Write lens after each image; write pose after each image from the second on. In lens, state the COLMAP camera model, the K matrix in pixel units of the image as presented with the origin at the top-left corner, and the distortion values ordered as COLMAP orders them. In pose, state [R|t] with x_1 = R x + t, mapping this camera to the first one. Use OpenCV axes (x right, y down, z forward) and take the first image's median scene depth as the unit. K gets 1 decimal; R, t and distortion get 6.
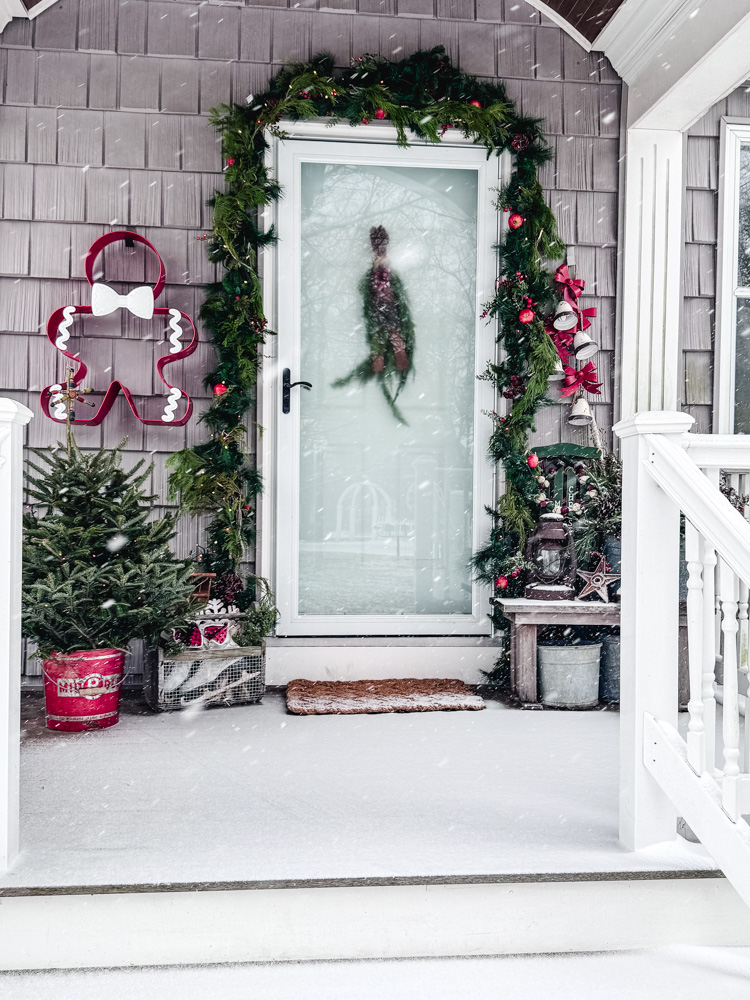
lens RADIAL K [[1026.1, 0, 375.0], [0, 1026.1, 500.0], [0, 0, 1]] dist [0.340982, -0.817579]
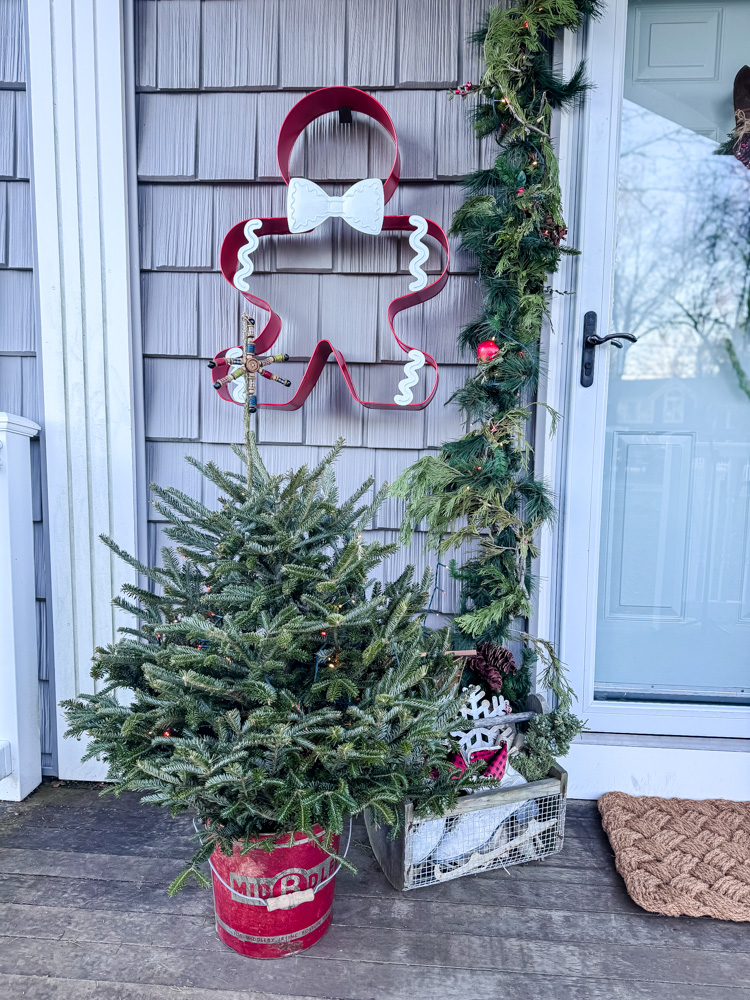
lens RADIAL K [[745.2, 0, 393.2], [0, 745.2, 513.9], [0, 0, 1]] dist [0.165137, -0.232997]
pose [[0.989304, 0.018781, -0.144654, -0.136841], [-0.004267, 0.994978, 0.100001, -0.054342], [0.145806, -0.098315, 0.984416, 0.542610]]
